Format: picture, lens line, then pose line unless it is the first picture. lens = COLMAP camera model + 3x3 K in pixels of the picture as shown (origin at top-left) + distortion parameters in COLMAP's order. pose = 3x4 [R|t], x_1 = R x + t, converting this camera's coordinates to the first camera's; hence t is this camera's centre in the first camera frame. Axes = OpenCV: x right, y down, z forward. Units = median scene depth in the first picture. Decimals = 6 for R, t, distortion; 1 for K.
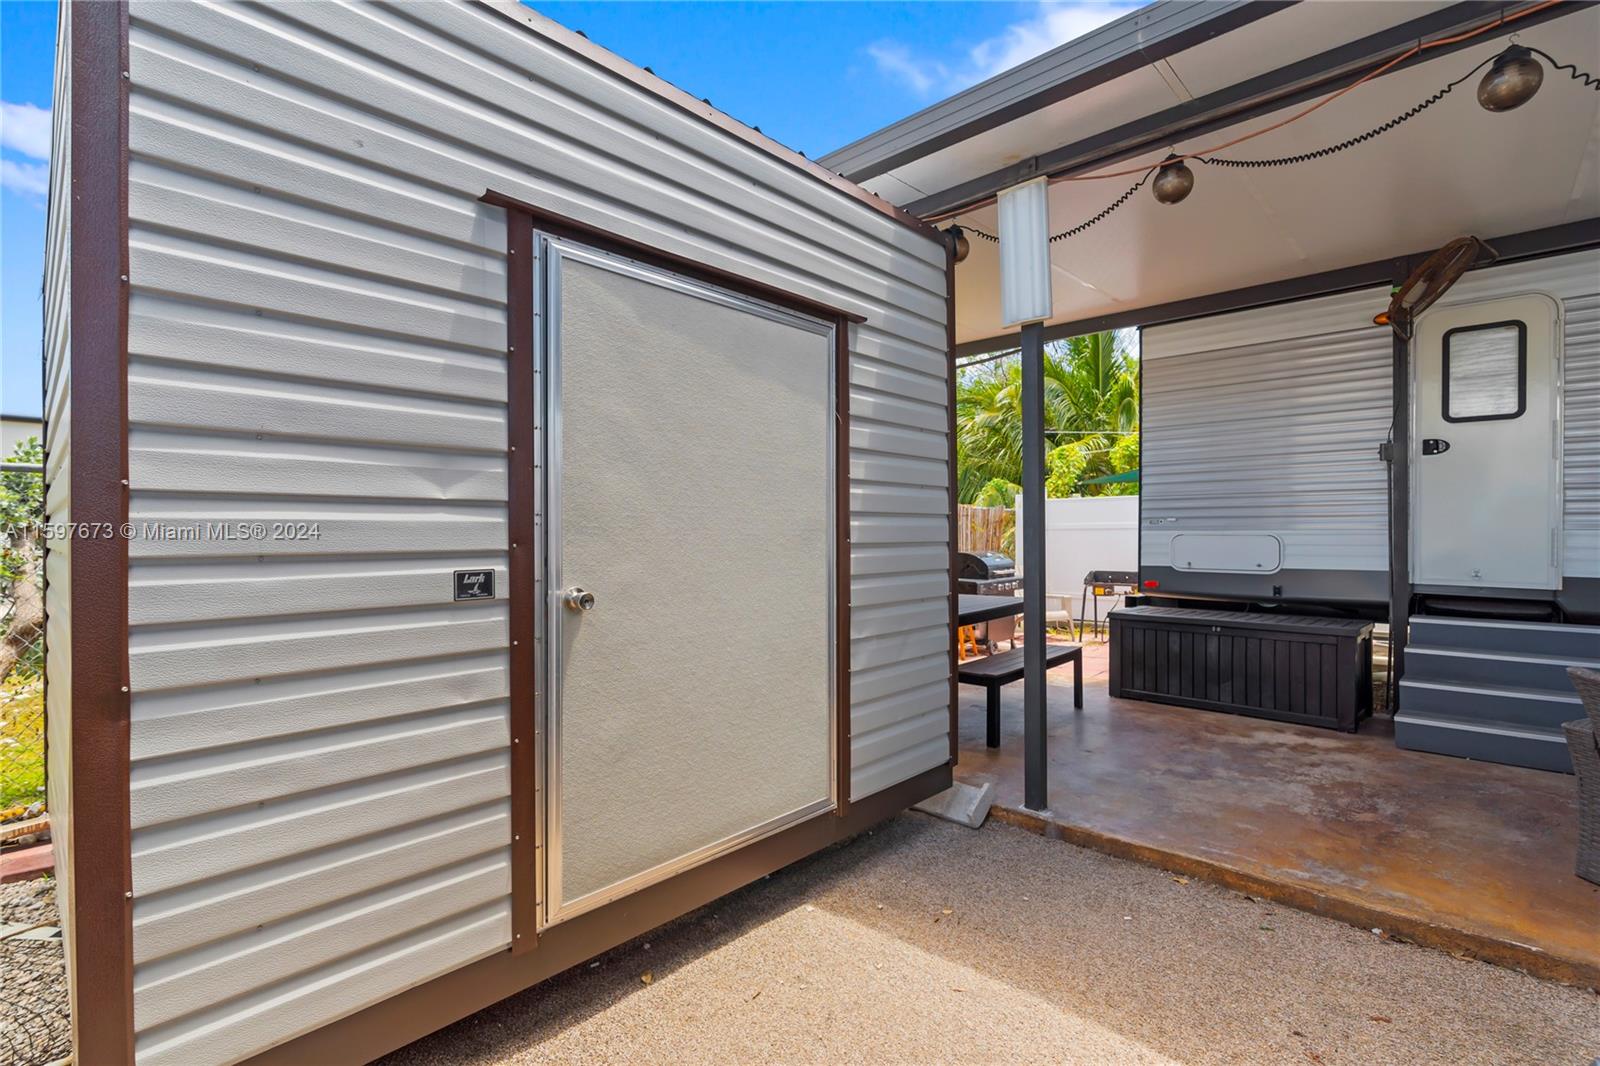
lens RADIAL K [[724.2, 0, 802.2], [0, 724.2, 529.4], [0, 0, 1]] dist [-0.002961, -0.000104]
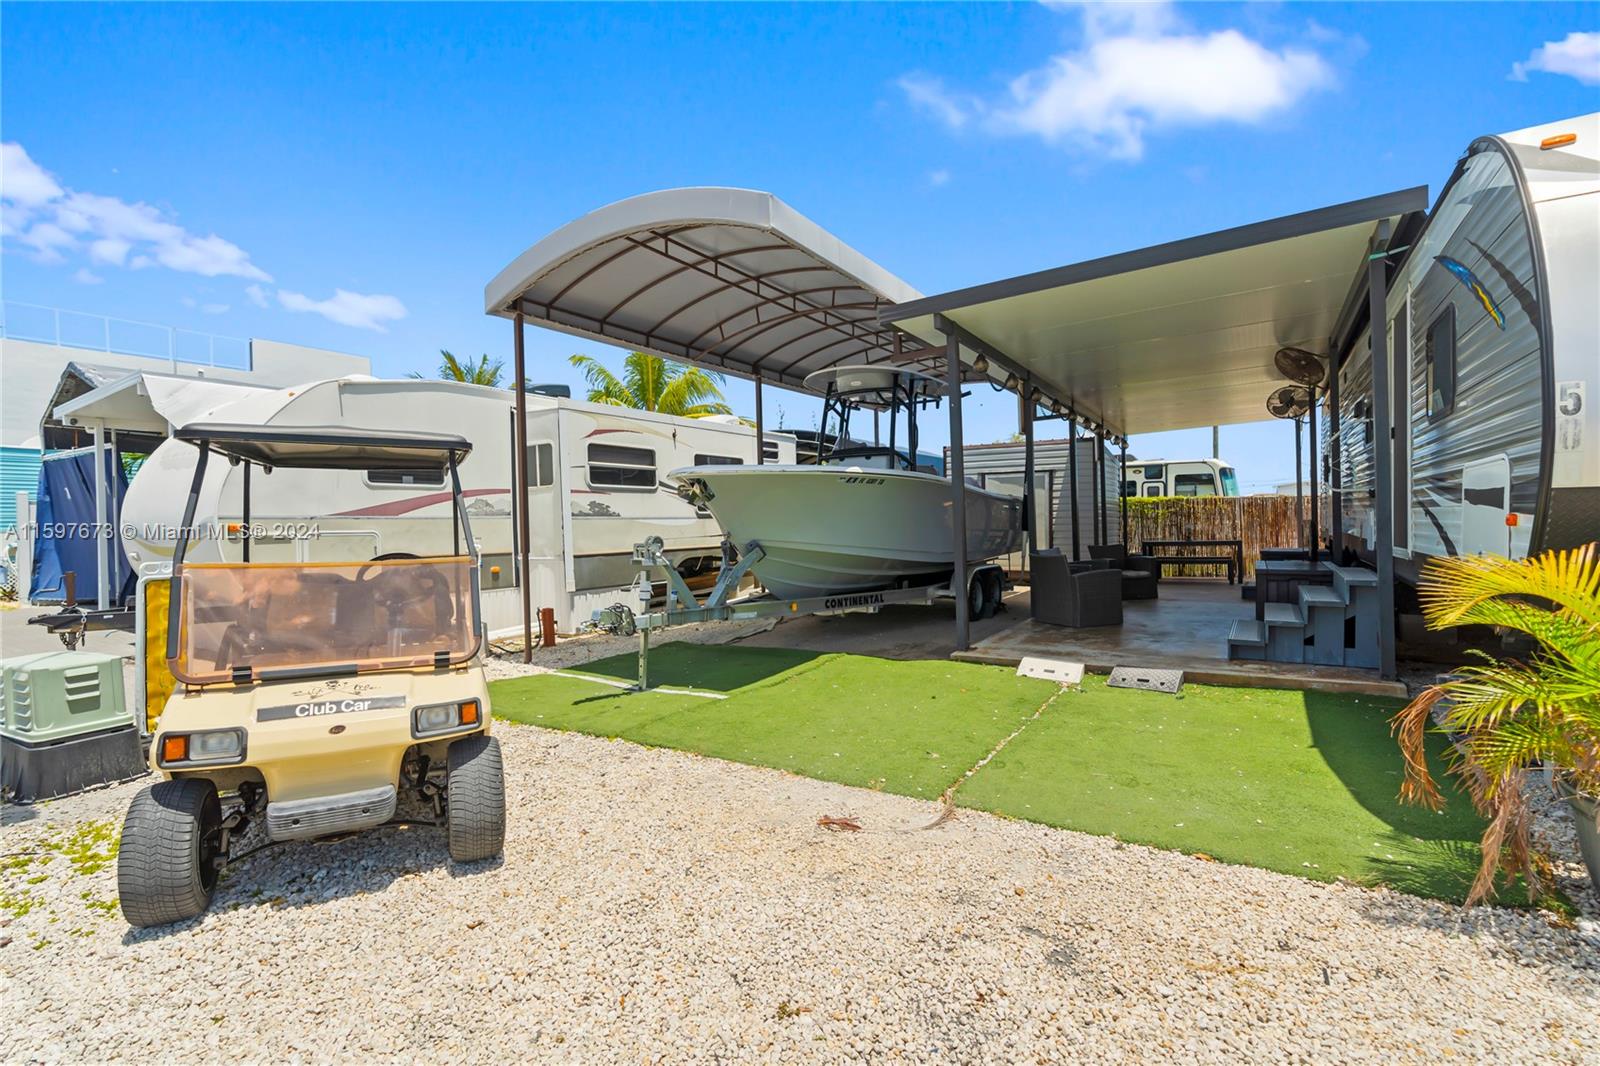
lens RADIAL K [[736.2, 0, 805.3], [0, 736.2, 533.5], [0, 0, 1]] dist [-0.003556, 0.000326]
pose [[0.195679, 0.012192, -0.980592, 3.260594], [0.019471, 0.999677, 0.016314, 0.009840], [0.980475, -0.022285, 0.195378, -1.124427]]
